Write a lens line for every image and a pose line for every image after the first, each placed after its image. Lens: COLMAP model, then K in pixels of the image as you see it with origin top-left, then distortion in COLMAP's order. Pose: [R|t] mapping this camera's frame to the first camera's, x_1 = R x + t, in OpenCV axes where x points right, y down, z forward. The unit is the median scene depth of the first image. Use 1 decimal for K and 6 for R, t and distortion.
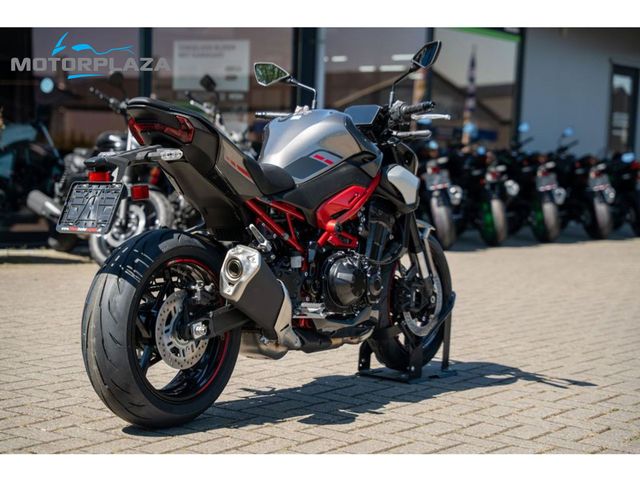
lens RADIAL K [[1263.3, 0, 320.7], [0, 1263.3, 239.3], [0, 0, 1]] dist [0.262073, 0.000000]
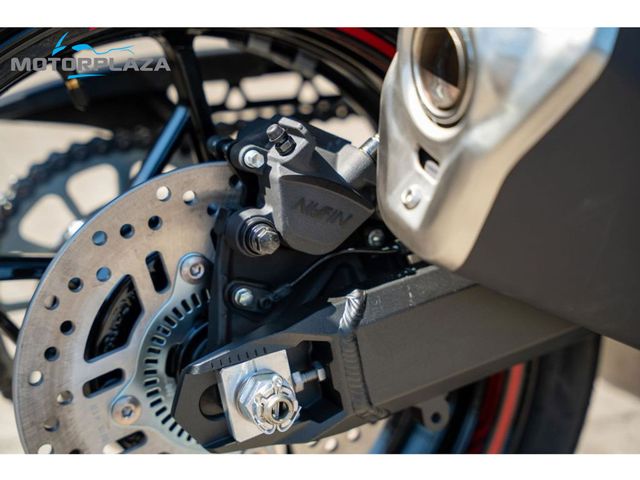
lens RADIAL K [[1263.3, 0, 320.3], [0, 1263.3, 239.4], [0, 0, 1]] dist [0.262073, 0.000000]
pose [[0.883447, 0.104163, -0.456806, -0.007985], [-0.009759, 0.978854, 0.204328, 0.011763], [0.468430, -0.176055, 0.865782, 0.798857]]
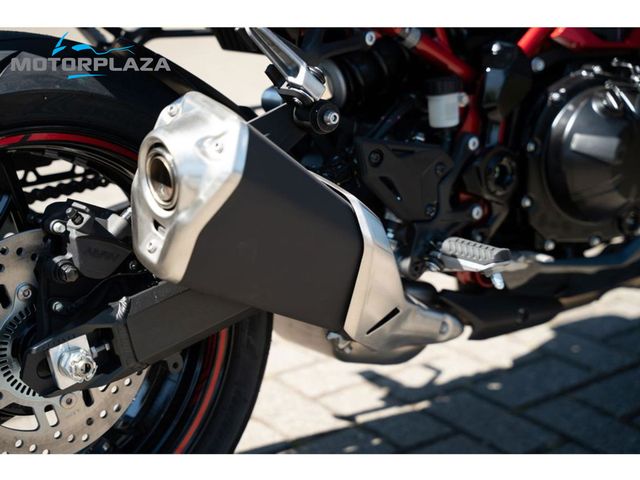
lens RADIAL K [[1263.3, 0, 313.8], [0, 1263.3, 226.1], [0, 0, 1]] dist [0.262073, 0.000000]
pose [[0.959913, 0.036356, -0.277931, 0.046250], [0.023667, 0.977500, 0.209605, -0.025866], [0.279298, -0.207780, 0.937454, 0.679077]]
